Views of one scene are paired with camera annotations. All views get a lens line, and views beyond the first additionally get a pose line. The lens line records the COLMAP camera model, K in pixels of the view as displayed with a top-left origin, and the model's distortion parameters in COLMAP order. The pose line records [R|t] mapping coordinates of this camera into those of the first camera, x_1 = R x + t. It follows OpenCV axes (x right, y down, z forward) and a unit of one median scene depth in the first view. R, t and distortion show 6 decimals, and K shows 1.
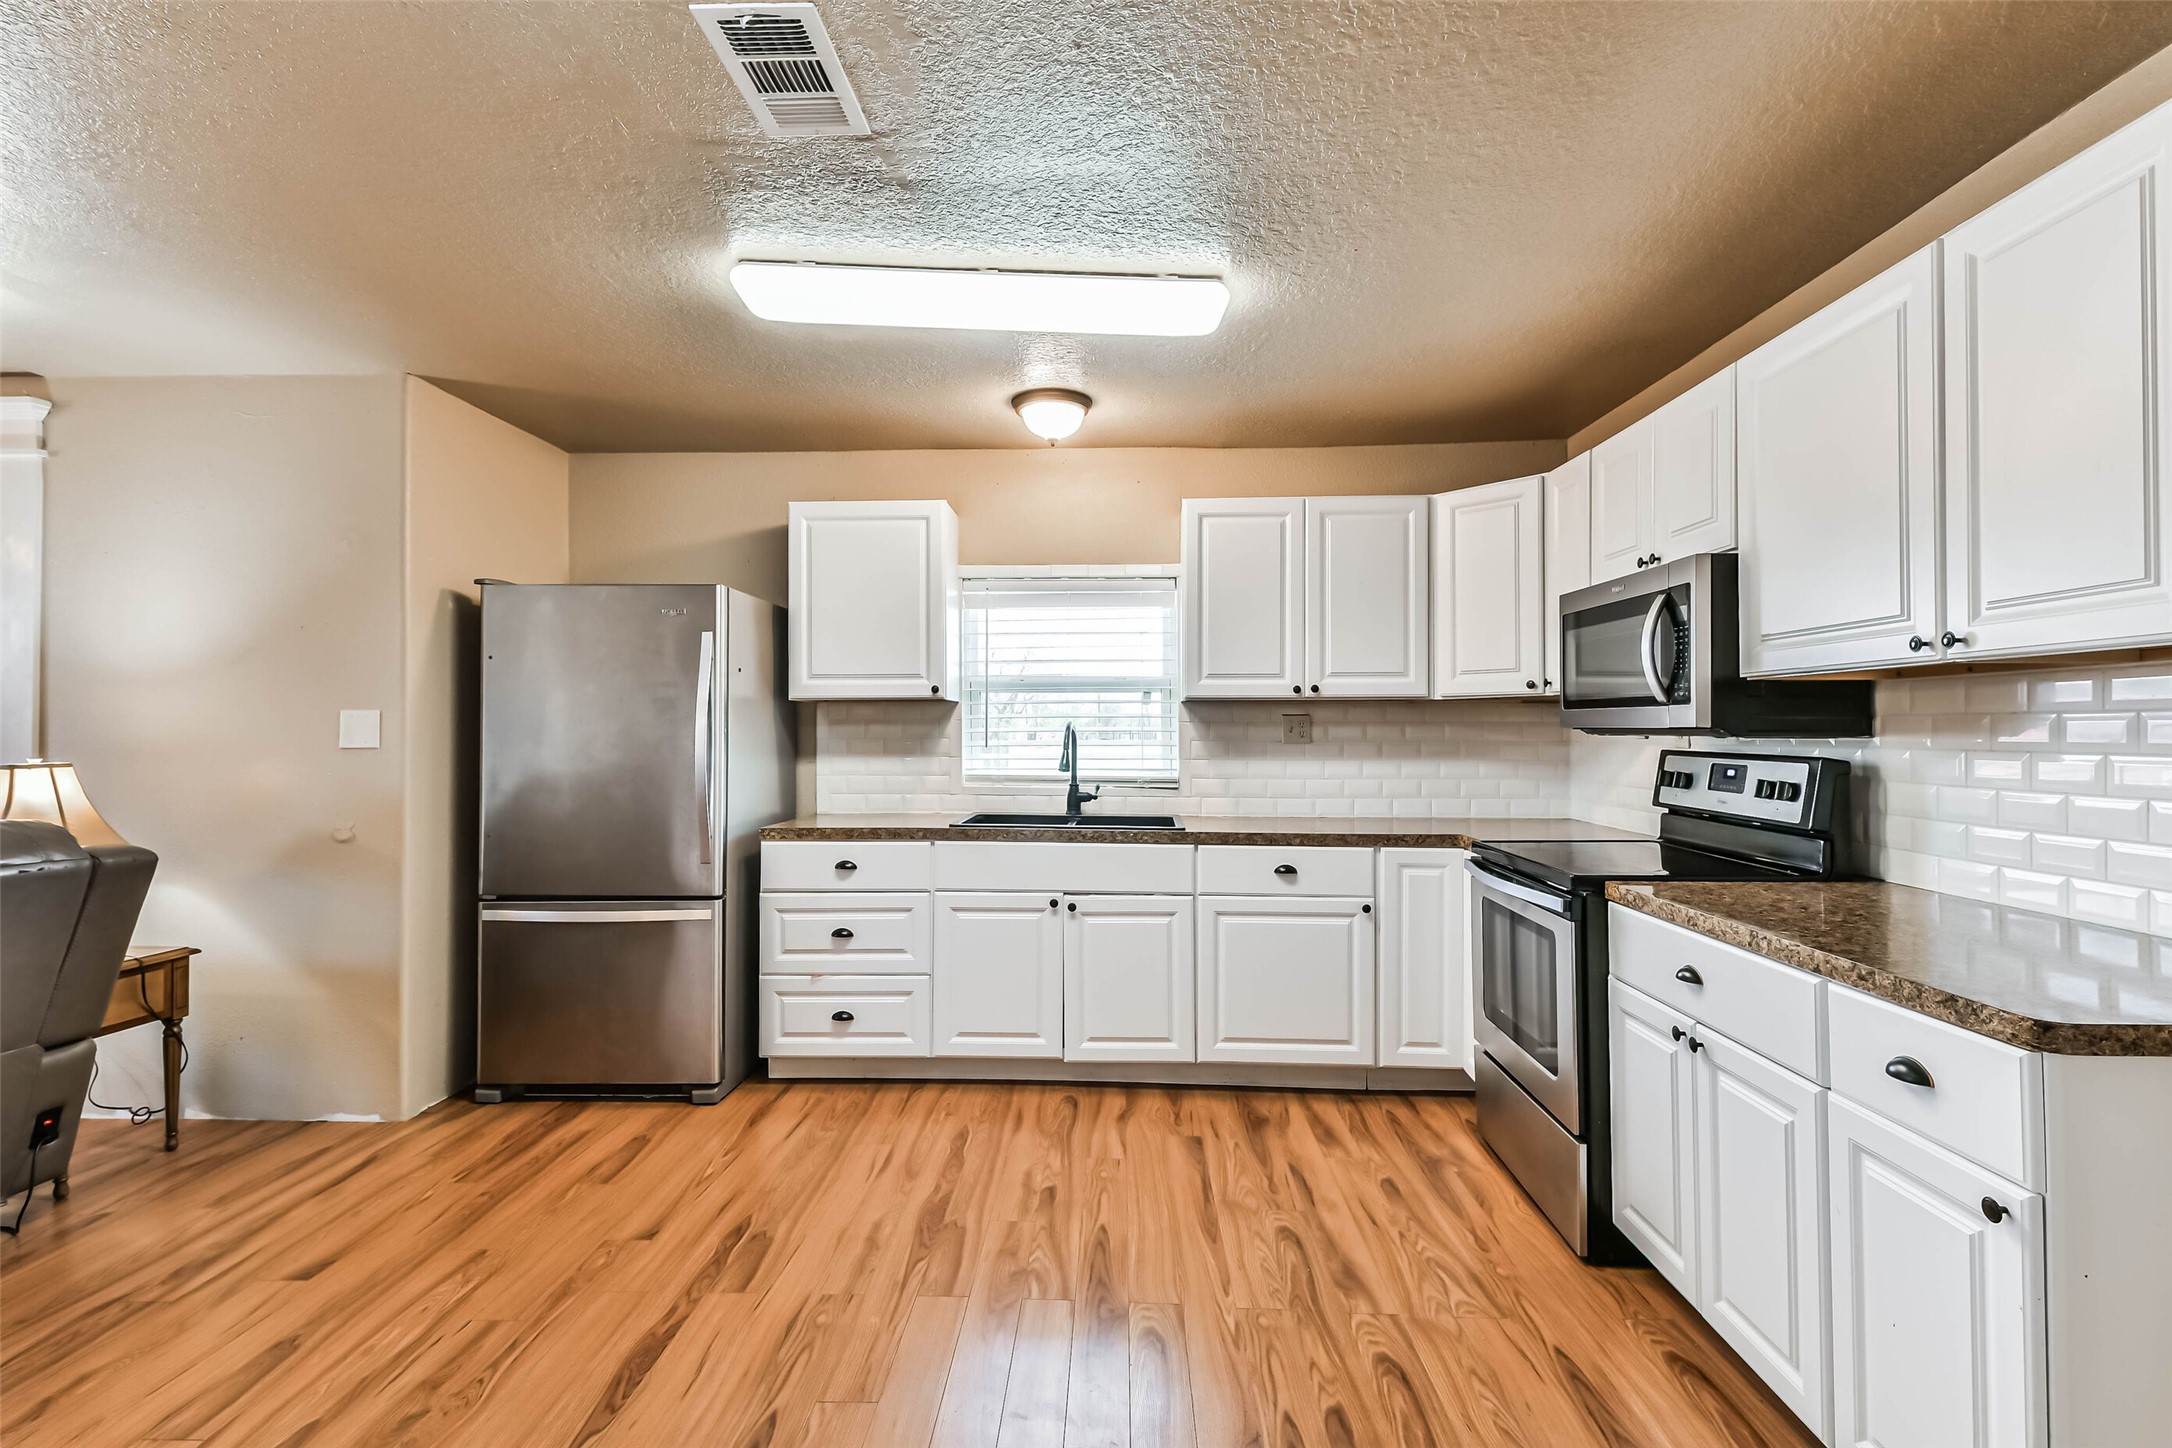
lens RADIAL K [[1020.6, 0, 1086.0], [0, 1020.6, 724.0], [0, 0, 1]] dist [0.041154, -0.021836]
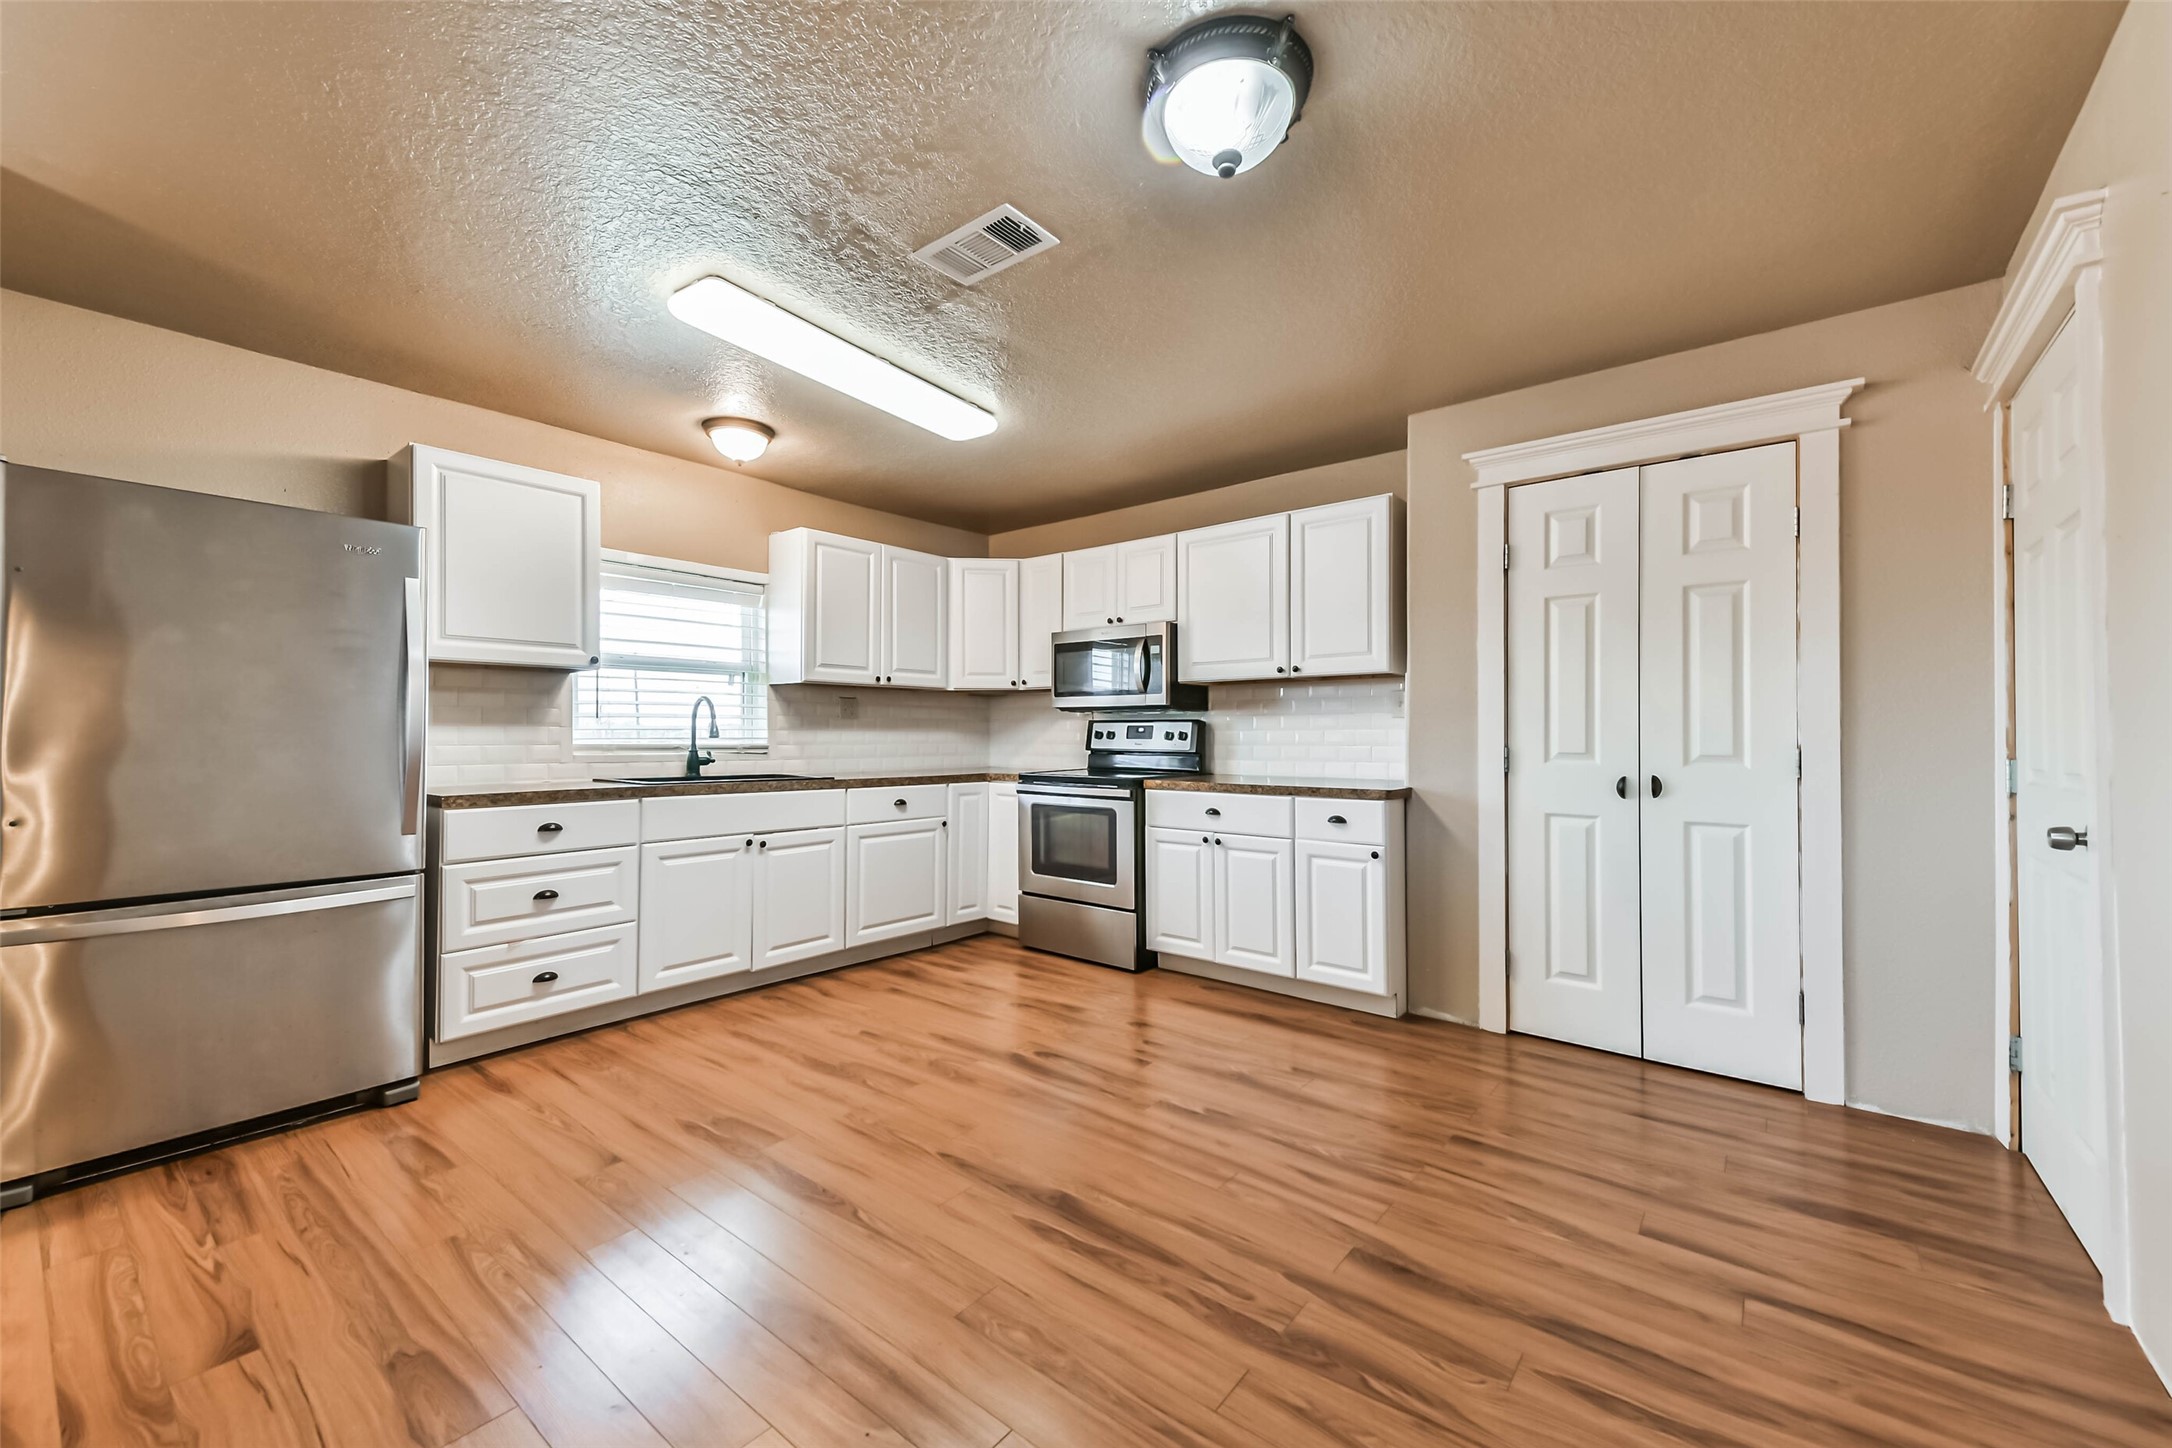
lens RADIAL K [[854.8, 0, 1088.6], [0, 854.8, 729.0], [0, 0, 1]] dist [0.039471, -0.011562]
pose [[0.596484, 0.006945, 0.802595, -0.619638], [-0.005874, 0.999974, -0.004288, 0.042322], [-0.802603, -0.002156, 0.596509, 0.064154]]
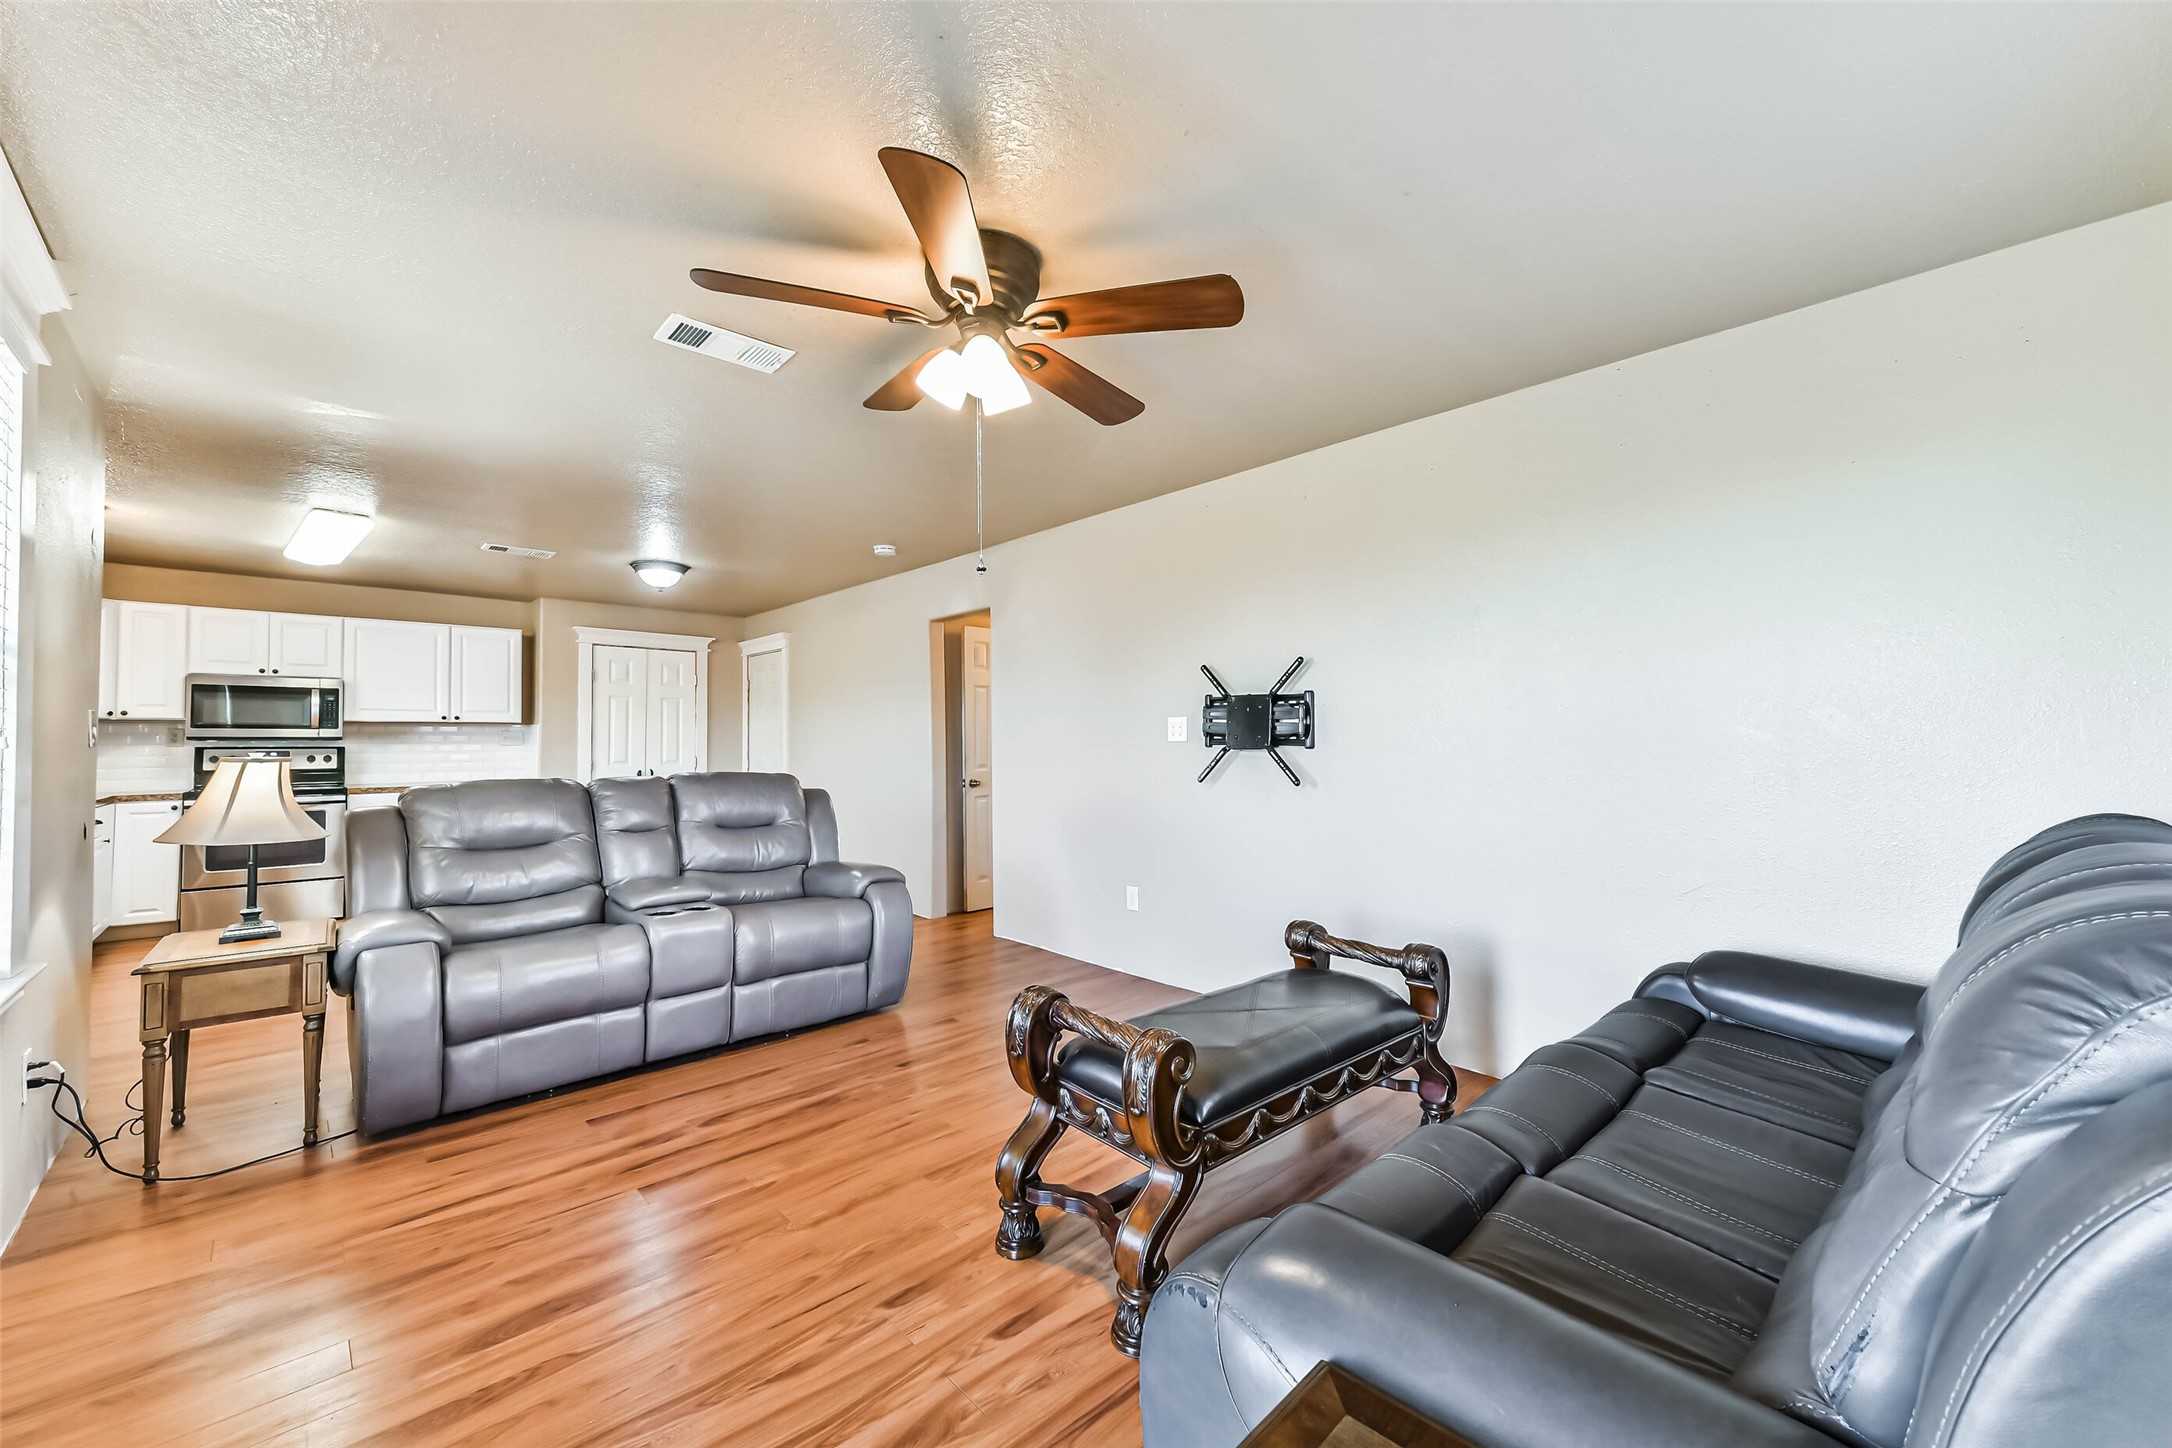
lens RADIAL K [[854.8, 0, 1088.6], [0, 854.8, 729.0], [0, 0, 1]] dist [0.039471, -0.011562]
pose [[-0.705974, 0.016555, 0.708044, -1.909657], [0.002549, 0.999780, -0.020836, 0.027395], [-0.708233, -0.012905, -0.705861, 0.873456]]
